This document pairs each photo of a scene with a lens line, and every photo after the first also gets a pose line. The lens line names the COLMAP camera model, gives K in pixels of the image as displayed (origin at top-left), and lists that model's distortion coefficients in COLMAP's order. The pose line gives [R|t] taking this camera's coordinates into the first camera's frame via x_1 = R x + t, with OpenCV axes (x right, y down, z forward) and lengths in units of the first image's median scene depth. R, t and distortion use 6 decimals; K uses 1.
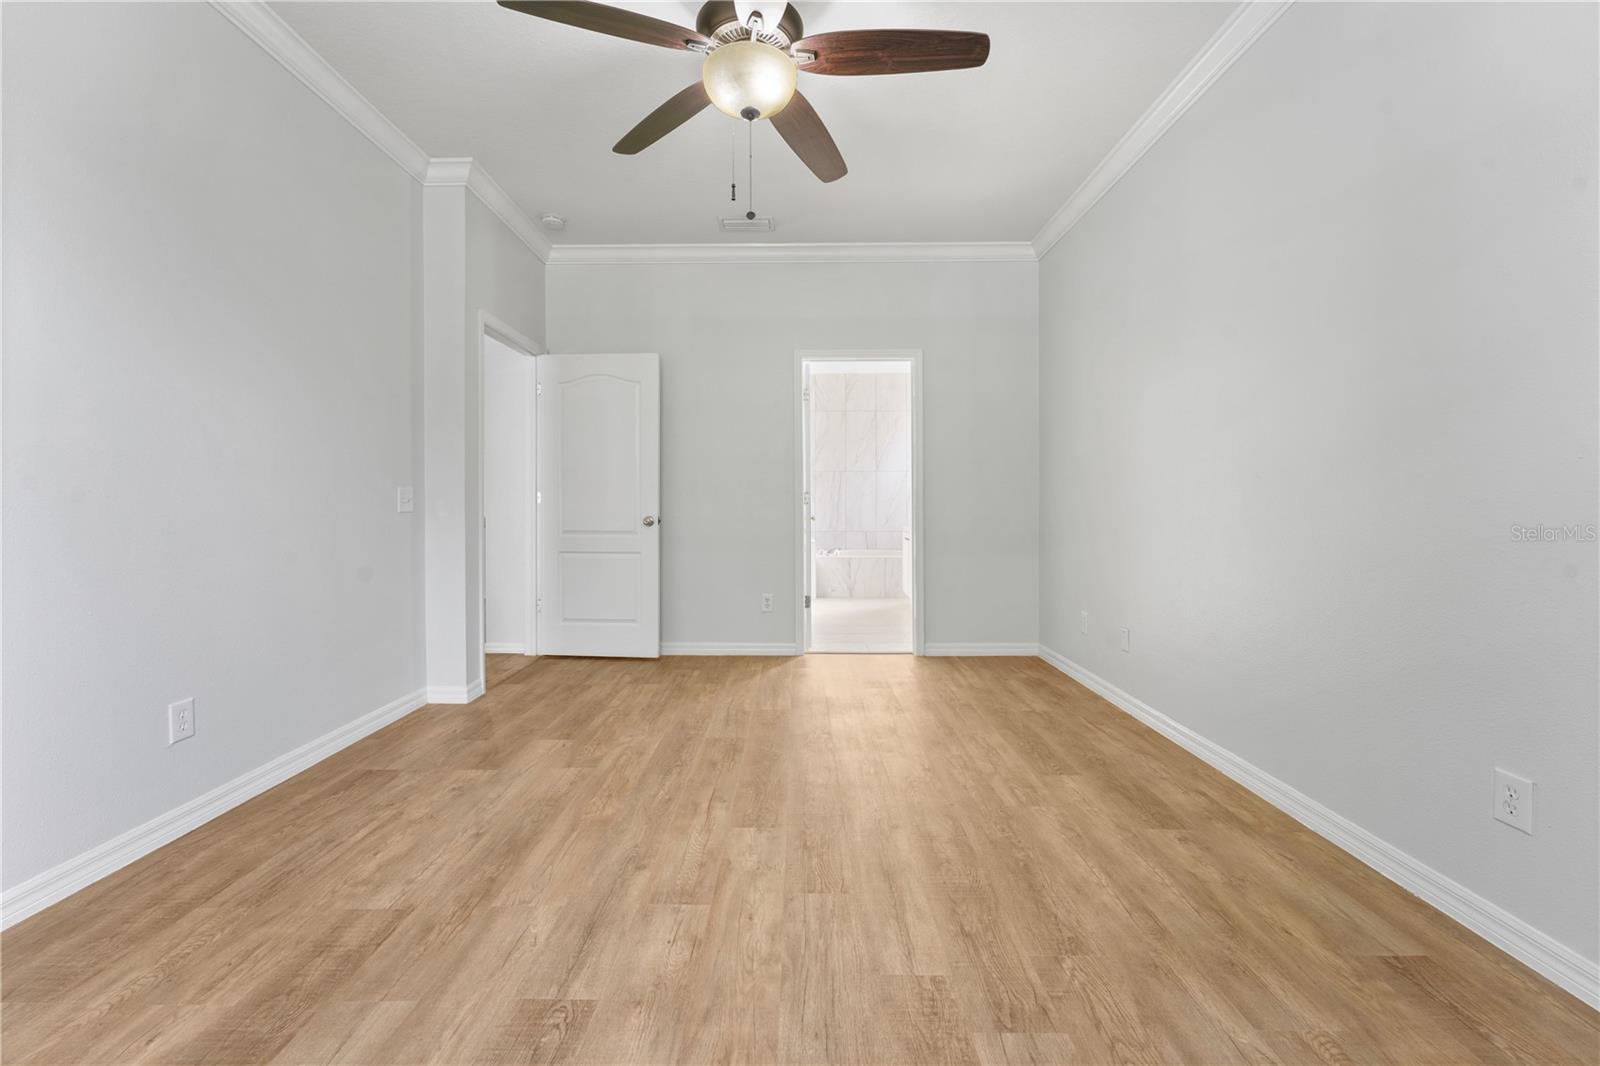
lens RADIAL K [[648.2, 0, 805.5], [0, 648.2, 516.9], [0, 0, 1]] dist [-0.002713, -0.000071]
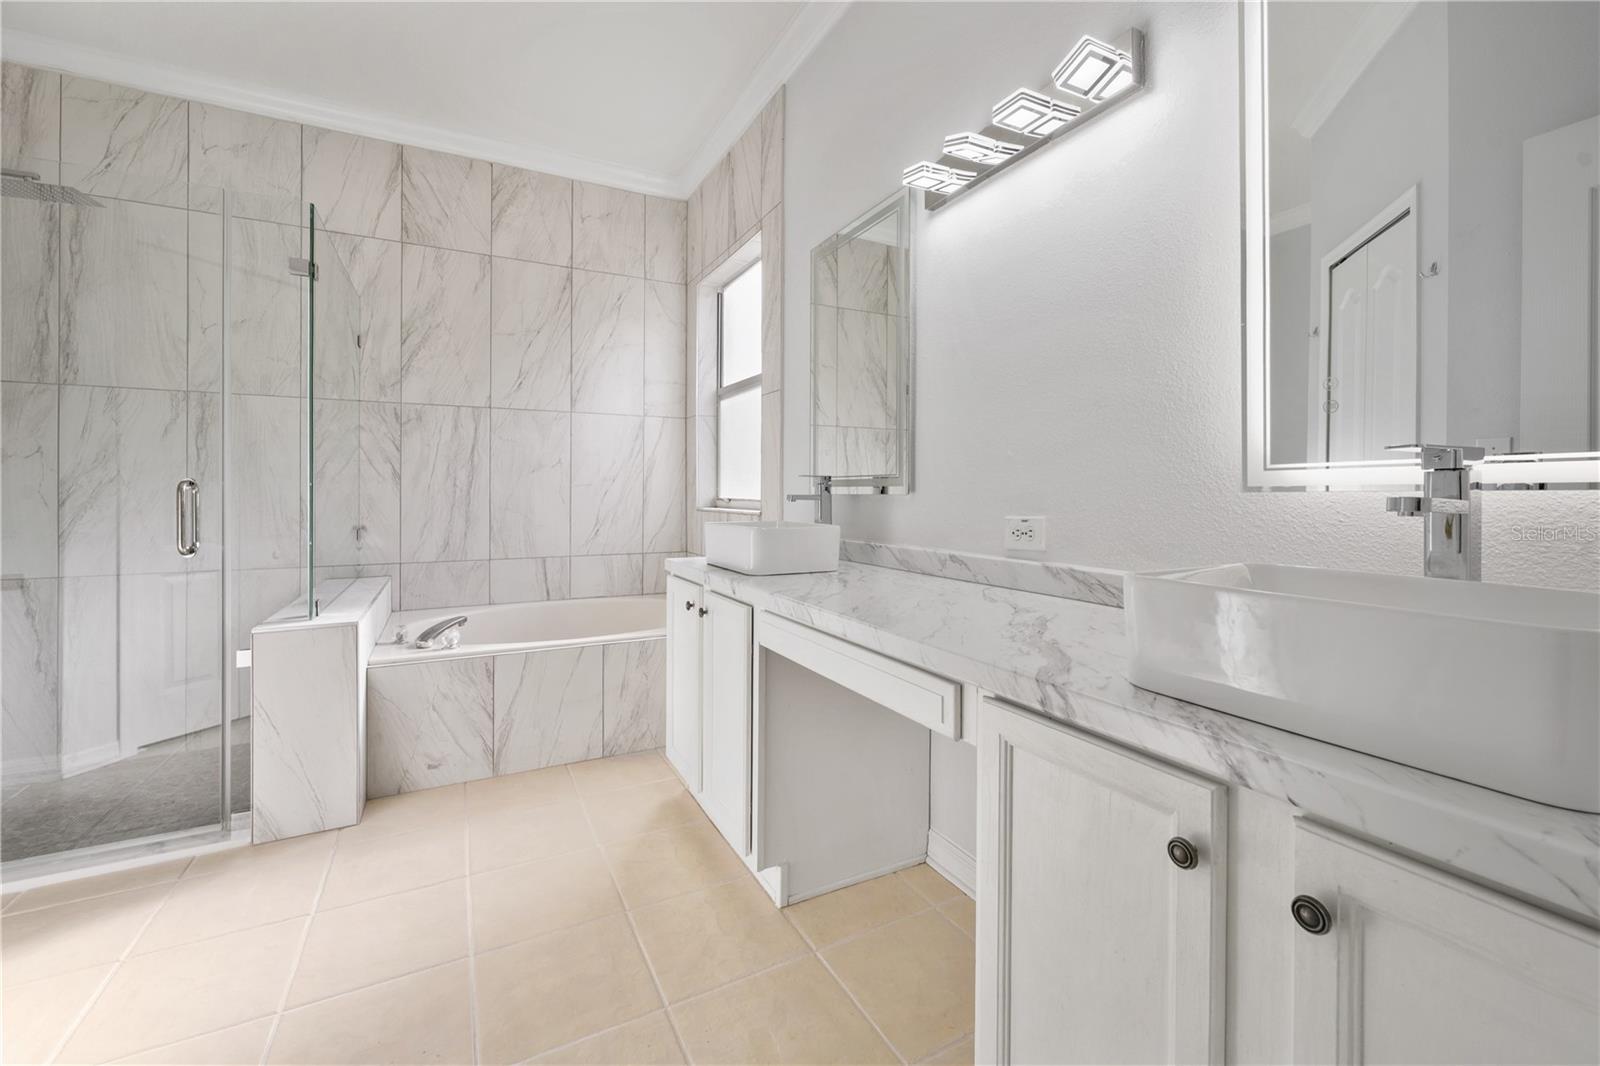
lens RADIAL K [[662.2, 0, 795.5], [0, 662.2, 491.4], [0, 0, 1]] dist [-0.000763, 0.000221]
pose [[0.894105, 0.002629, 0.447850, 0.184083], [0.006860, 0.999785, -0.019564, -0.040950], [-0.447805, 0.020565, 0.893895, 2.122160]]
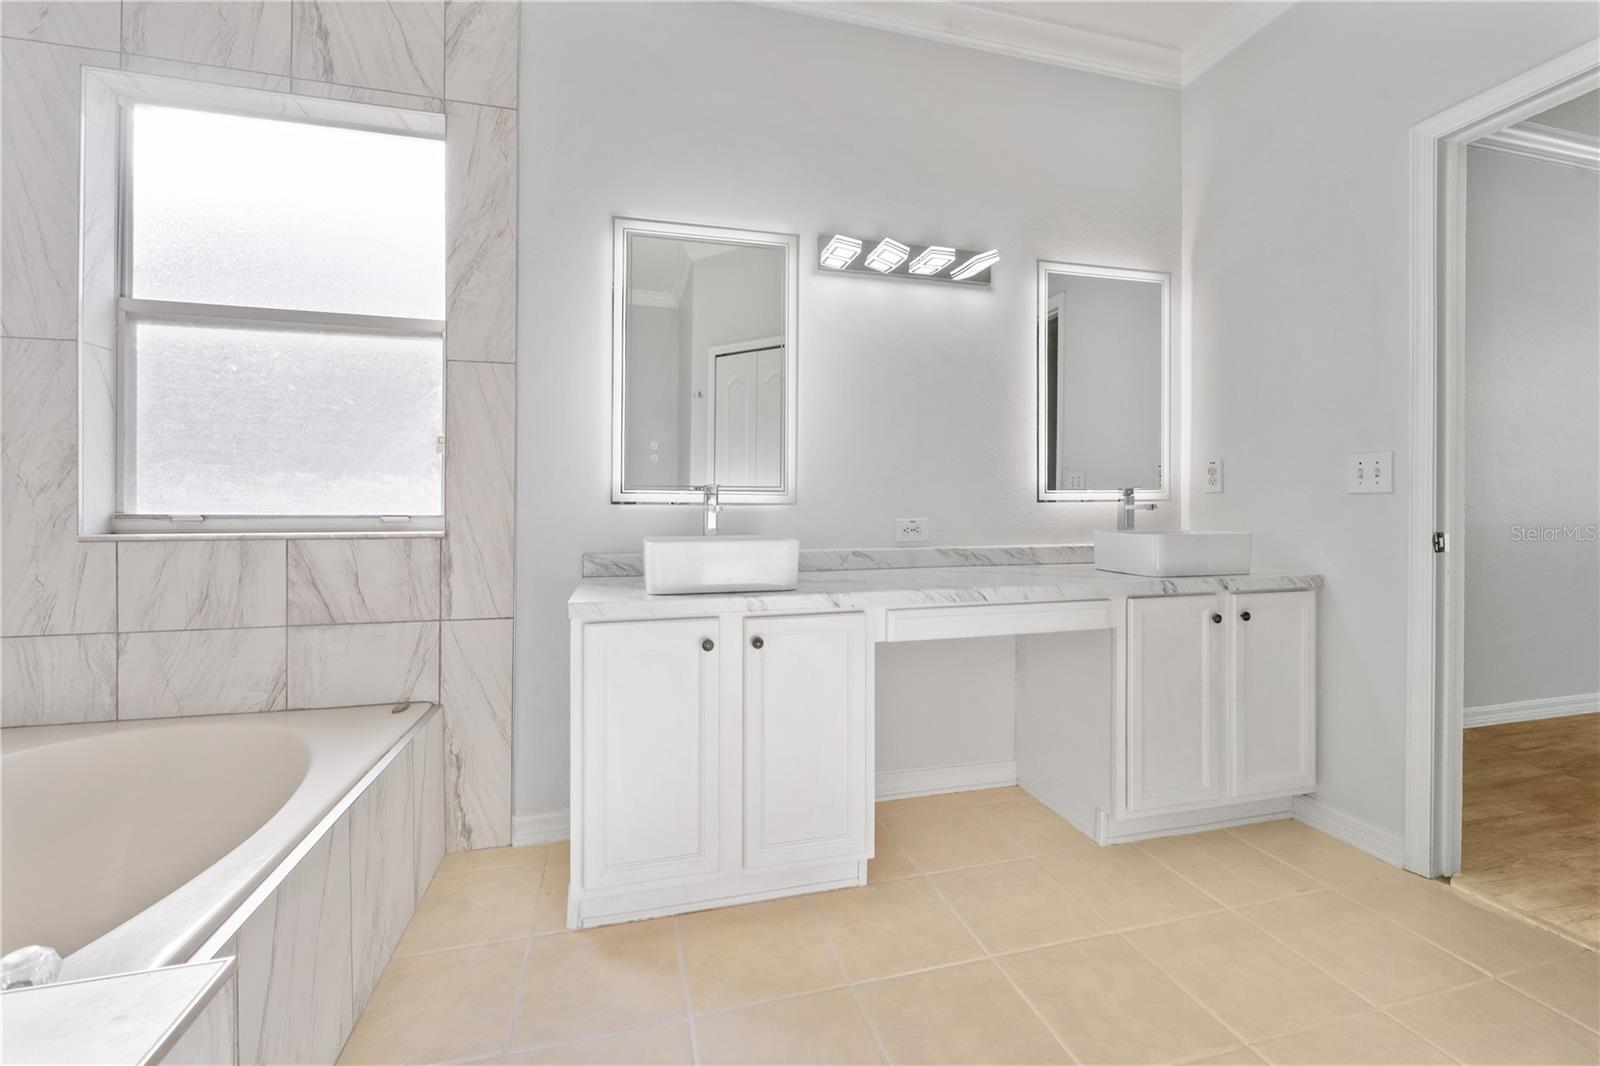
lens RADIAL K [[652.4, 0, 795.7], [0, 652.4, 509.8], [0, 0, 1]] dist [-0.000247, -0.000215]
pose [[-0.241891, -0.002821, 0.970299, -0.253707], [0.021157, 0.999743, 0.008181, -0.053361], [-0.970073, 0.022508, -0.241769, 3.085769]]
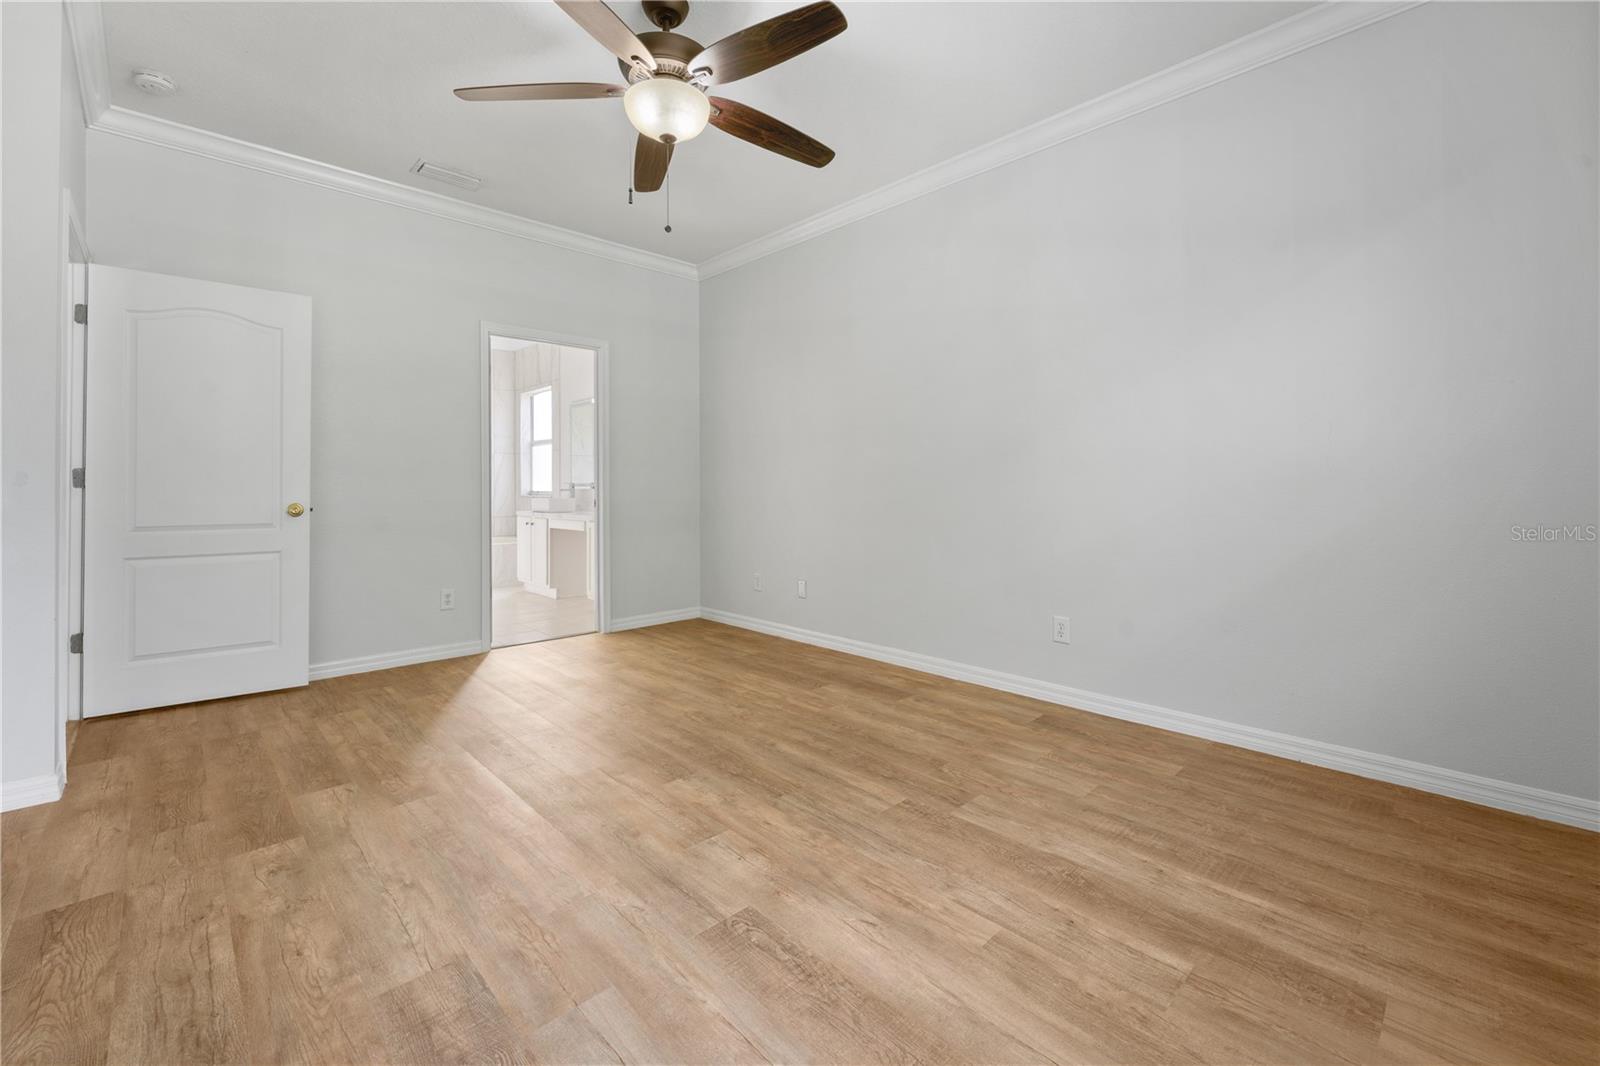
lens RADIAL K [[653.2, 0, 799.0], [0, 653.2, 494.1], [0, 0, 1]] dist [-0.002002, -0.000091]
pose [[0.722781, -0.006728, 0.691045, -0.682441], [0.013856, 0.999893, -0.004758, -0.001719], [-0.690939, 0.013014, 0.722796, 0.038719]]
